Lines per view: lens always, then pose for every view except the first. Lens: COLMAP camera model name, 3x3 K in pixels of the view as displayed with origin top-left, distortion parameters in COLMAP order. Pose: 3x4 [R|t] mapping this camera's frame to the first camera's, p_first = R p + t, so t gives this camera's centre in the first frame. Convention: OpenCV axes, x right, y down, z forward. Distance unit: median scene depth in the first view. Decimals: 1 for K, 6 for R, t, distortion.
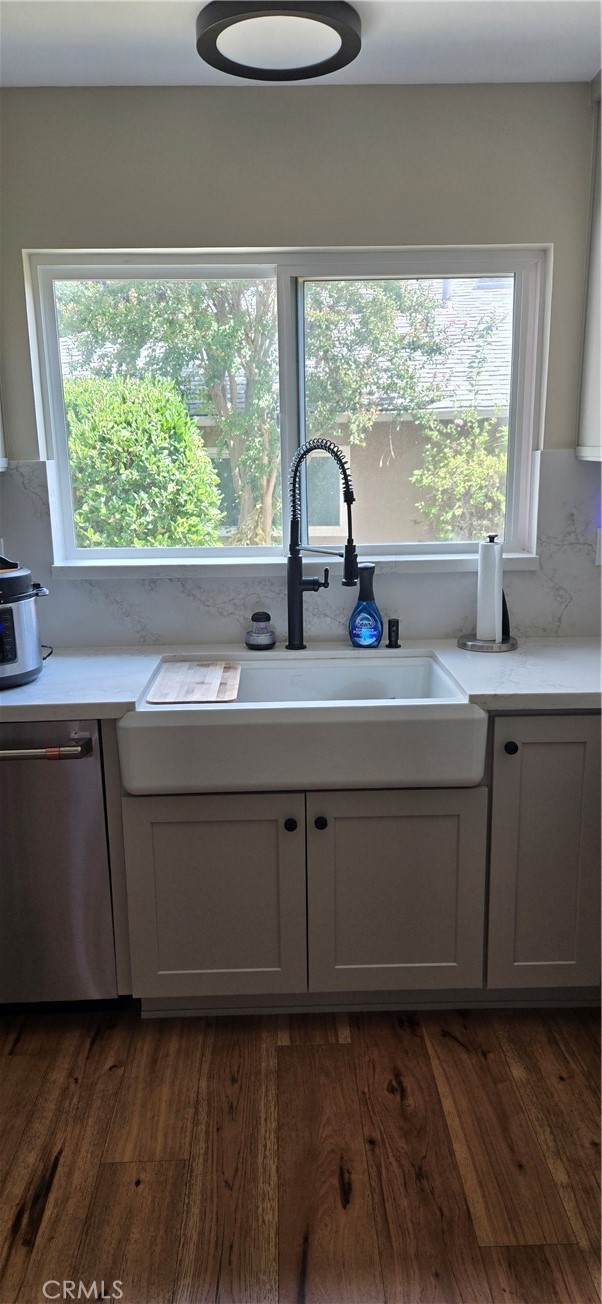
lens RADIAL K [[871.7, 0, 301.1], [0, 871.7, 646.1], [0, 0, 1]] dist [0.087425, -0.090116]
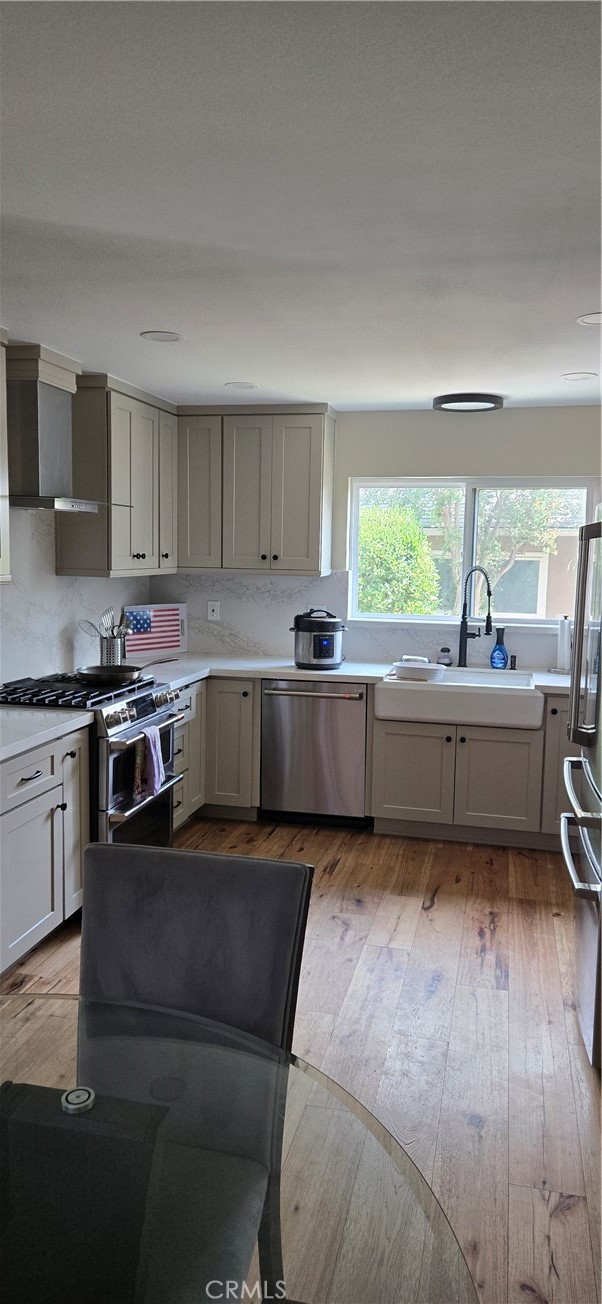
lens RADIAL K [[871.7, 0, 301.1], [0, 871.7, 646.1], [0, 0, 1]] dist [0.087425, -0.090116]
pose [[0.964981, 0.063755, -0.254452, 0.148780], [-0.088429, 0.992300, -0.086728, 0.166577], [0.246964, 0.106192, 0.963189, -1.053800]]
